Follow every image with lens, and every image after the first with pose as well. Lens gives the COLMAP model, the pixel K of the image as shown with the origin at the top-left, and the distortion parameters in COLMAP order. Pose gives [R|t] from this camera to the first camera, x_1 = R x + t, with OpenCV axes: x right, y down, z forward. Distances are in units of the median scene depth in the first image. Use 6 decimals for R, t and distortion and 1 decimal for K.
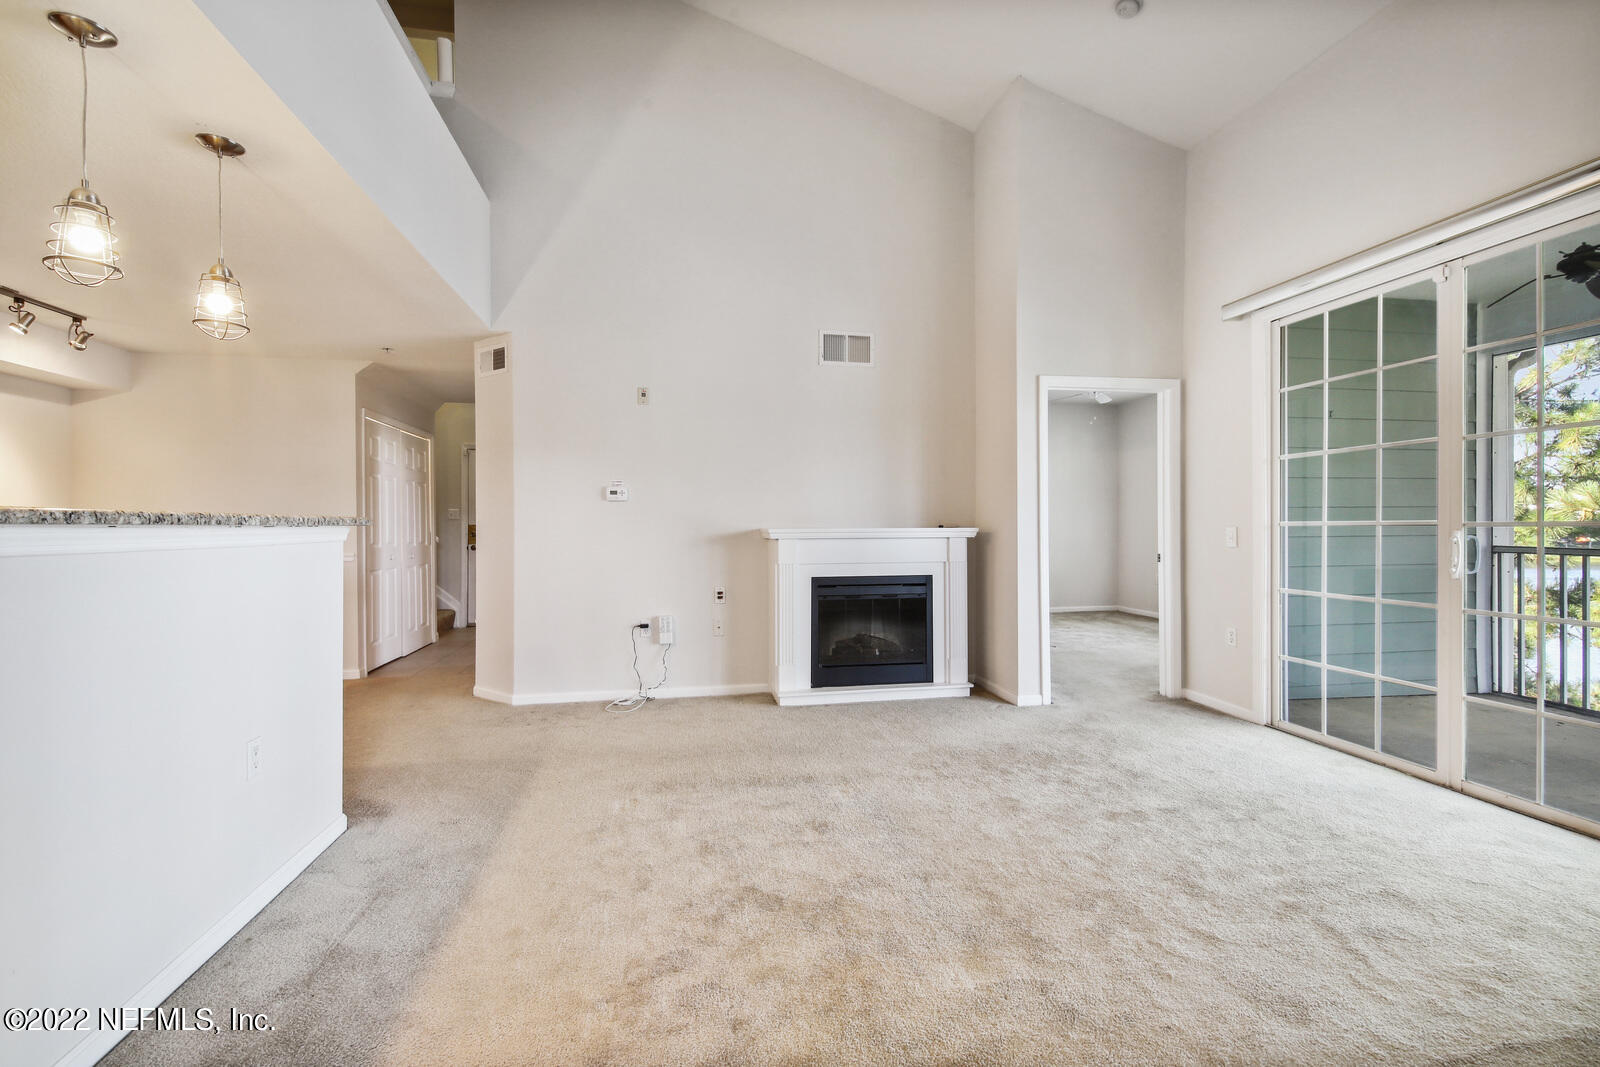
lens RADIAL K [[727.4, 0, 809.4], [0, 727.4, 532.1], [0, 0, 1]] dist [0.019067, -0.001037]
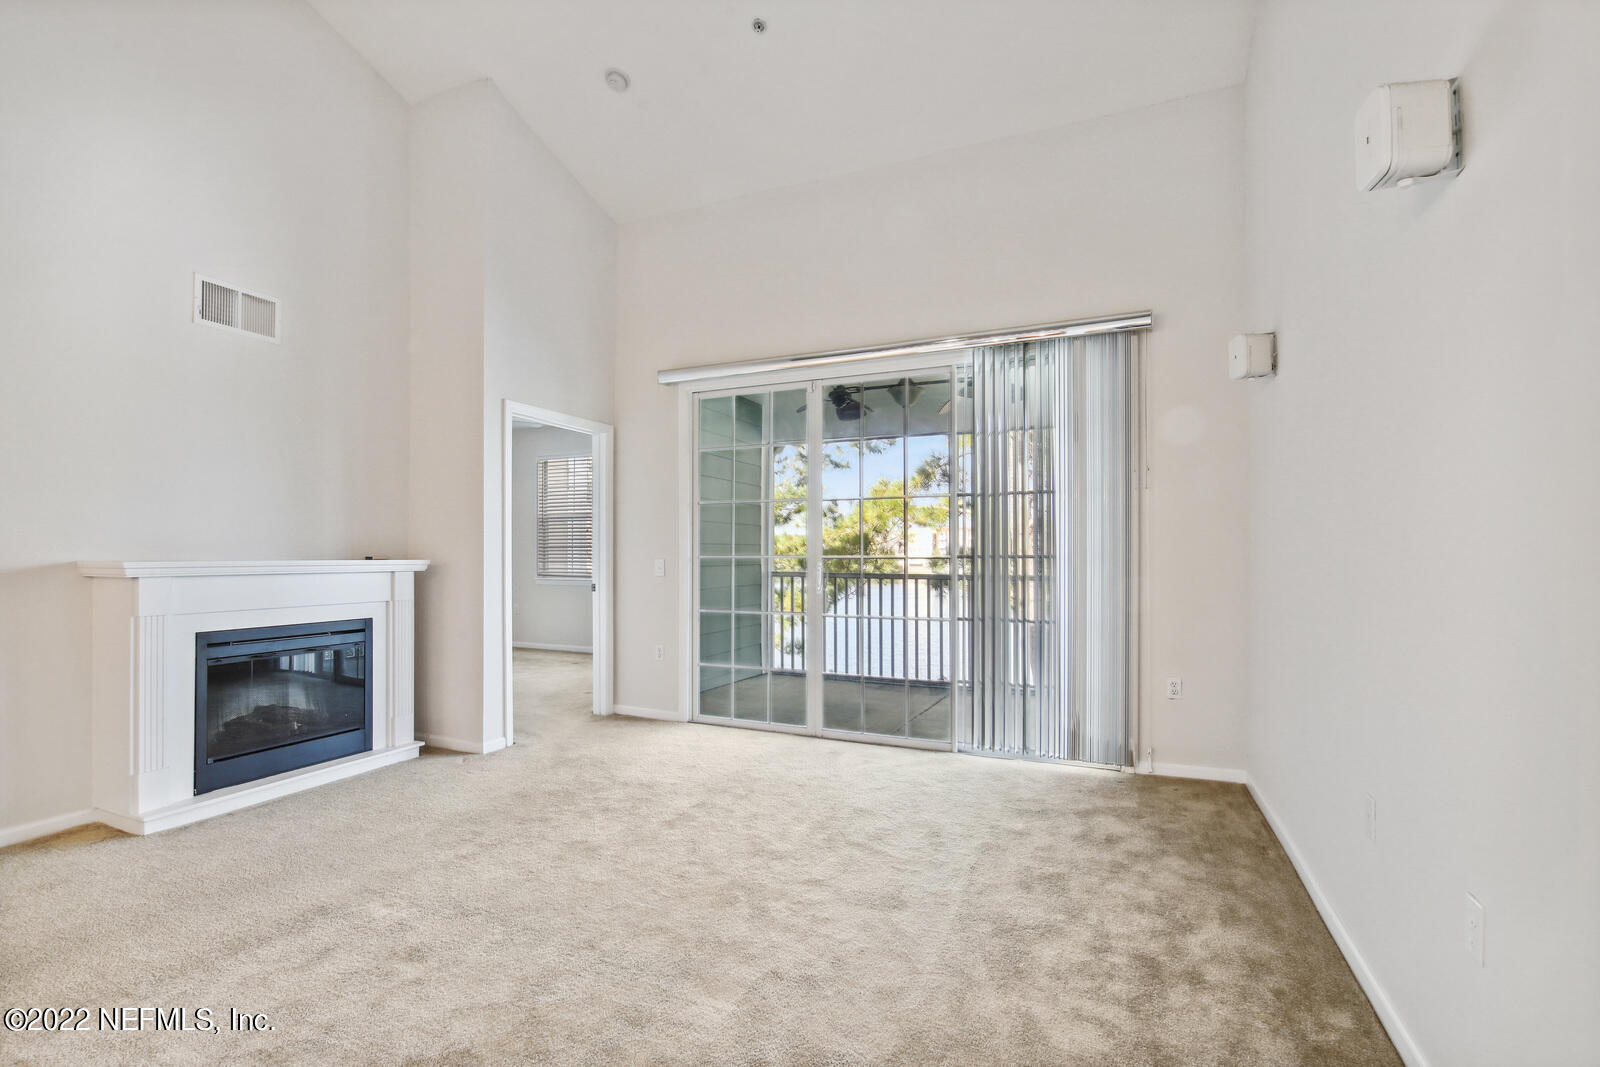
lens RADIAL K [[727.4, 0, 811.3], [0, 727.4, 546.2], [0, 0, 1]] dist [0.019067, -0.001037]
pose [[0.556170, 0.014484, 0.830943, -0.308904], [0.003022, 0.999806, -0.019450, -0.004732], [-0.831063, 0.013329, 0.556018, 0.172113]]
